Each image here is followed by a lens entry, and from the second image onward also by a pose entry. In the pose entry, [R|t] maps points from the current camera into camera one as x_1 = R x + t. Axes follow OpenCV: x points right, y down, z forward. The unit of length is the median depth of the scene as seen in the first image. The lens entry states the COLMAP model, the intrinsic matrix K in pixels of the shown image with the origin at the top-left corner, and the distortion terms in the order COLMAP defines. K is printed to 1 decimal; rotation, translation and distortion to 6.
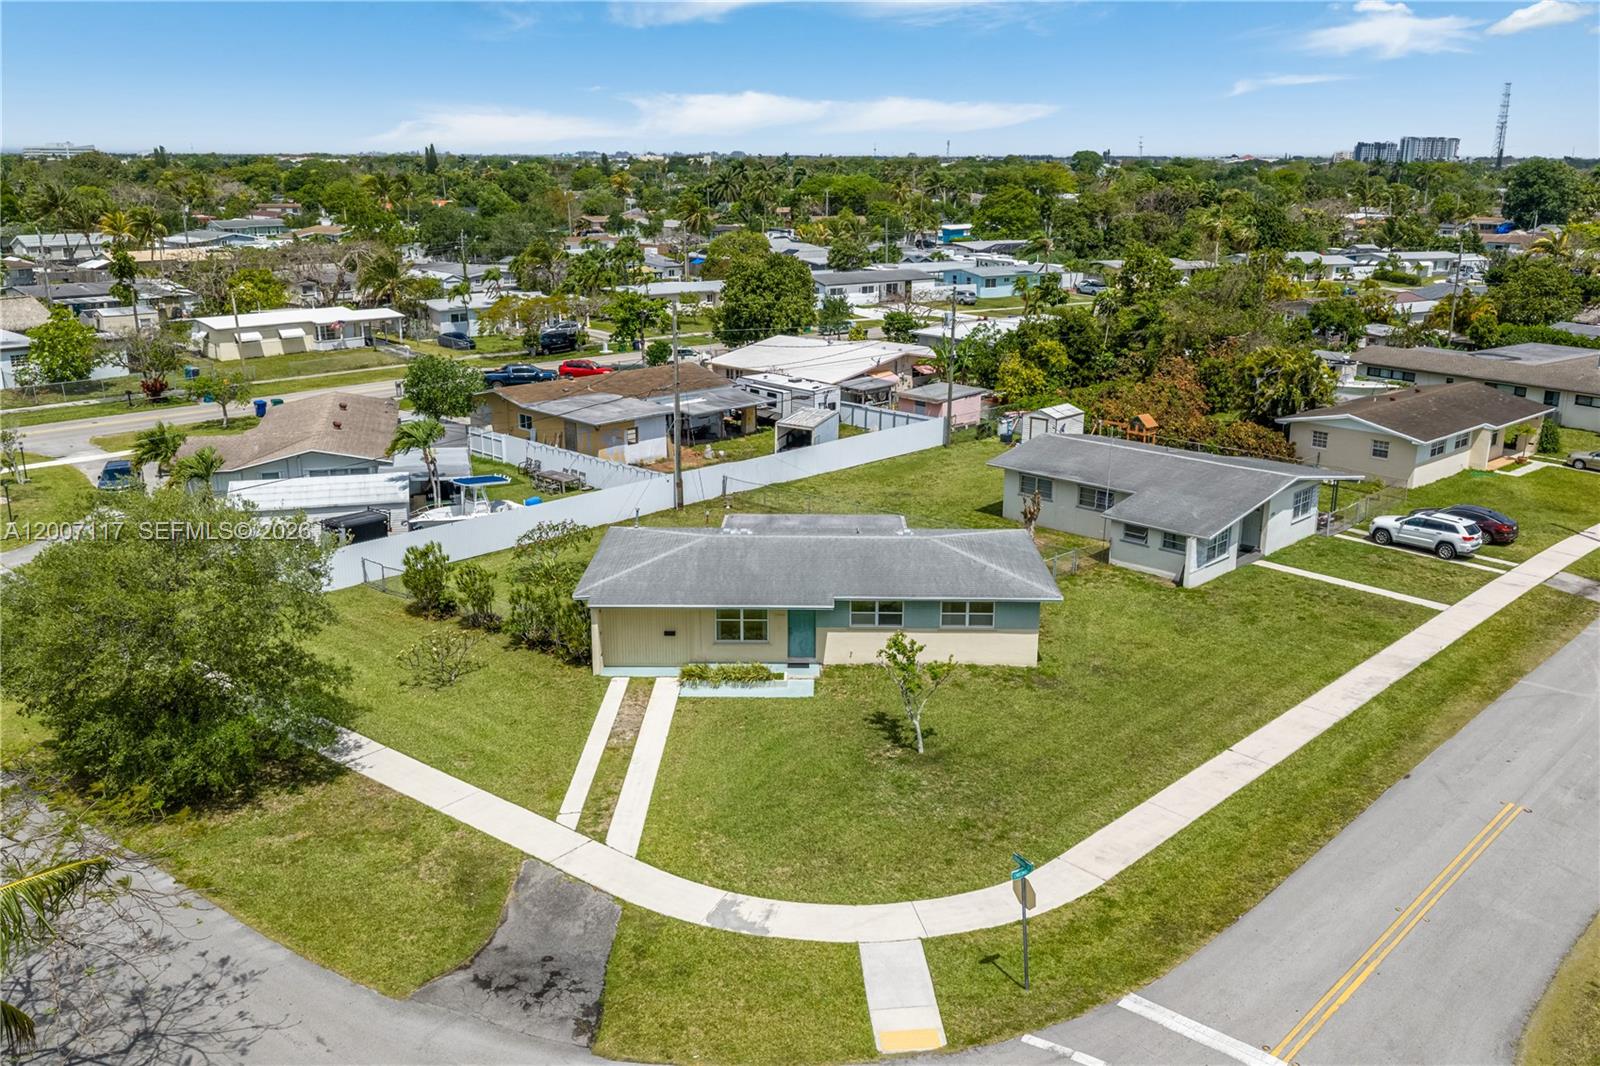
lens RADIAL K [[1322.5, 0, 805.3], [0, 1322.5, 528.8], [0, 0, 1]] dist [0.010986, -0.013826]
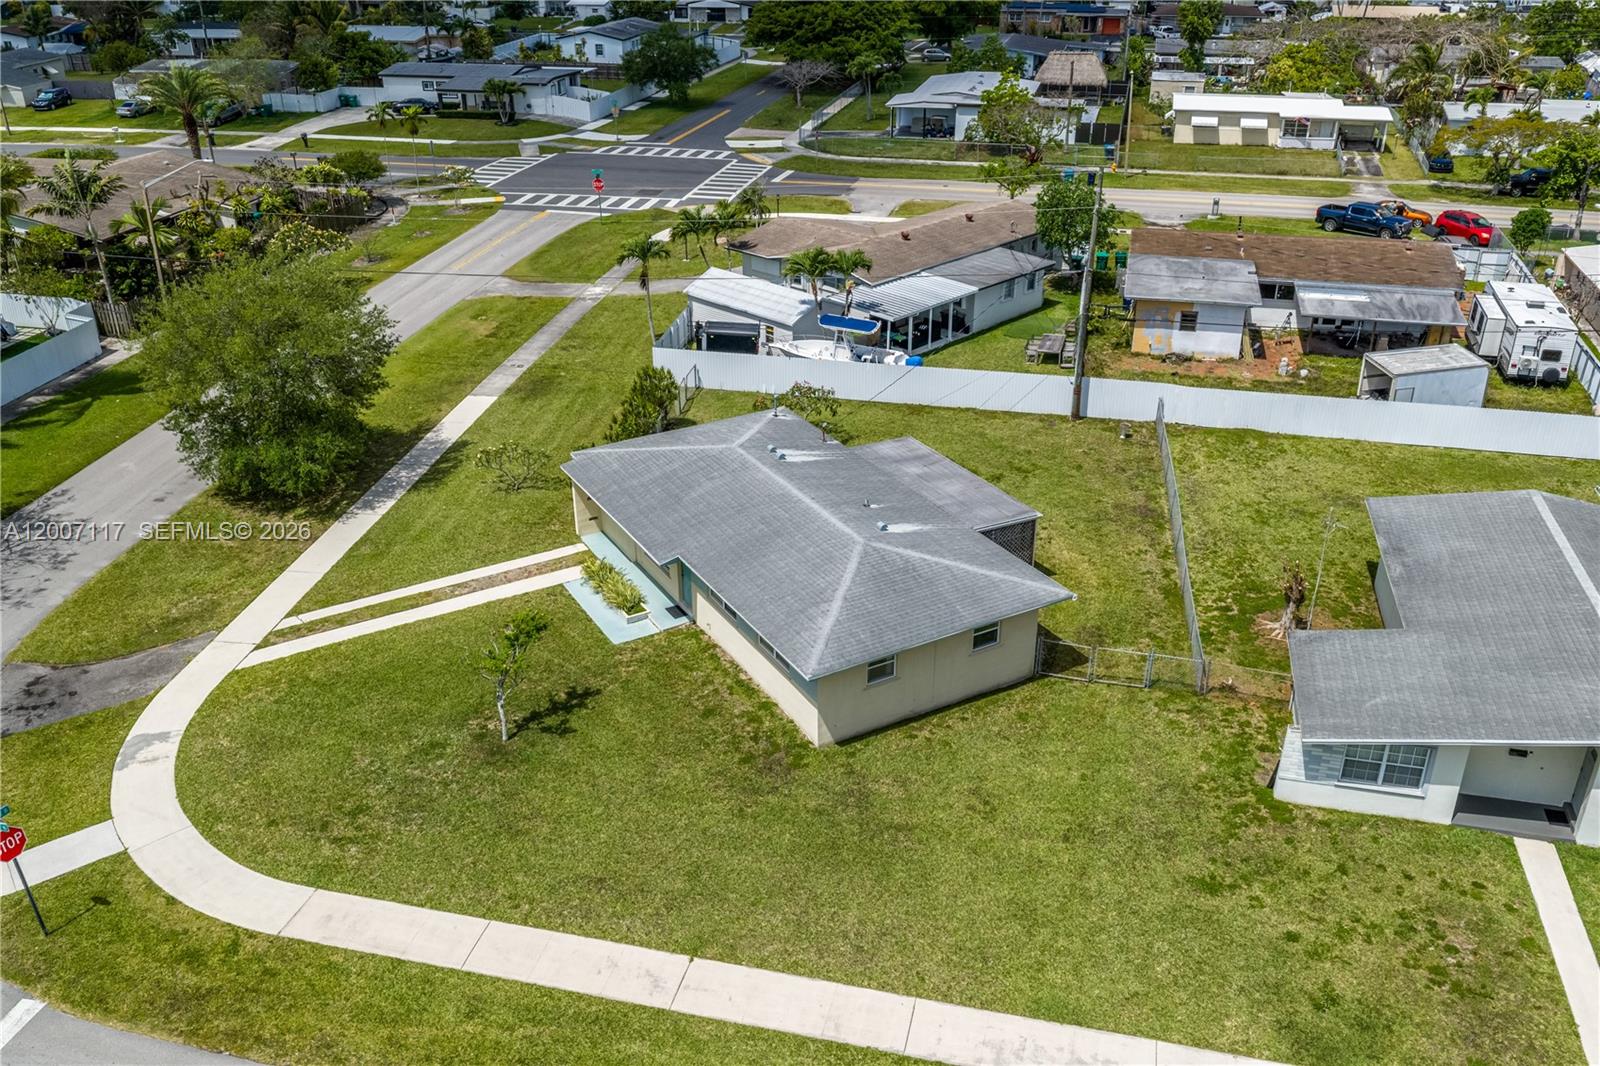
lens RADIAL K [[1322.5, 0, 805.3], [0, 1322.5, 528.8], [0, 0, 1]] dist [0.010986, -0.013826]
pose [[0.507410, 0.378794, -0.773983, 0.895746], [-0.226903, 0.925235, 0.304064, -0.303804], [0.831294, 0.021334, 0.555423, 0.718763]]
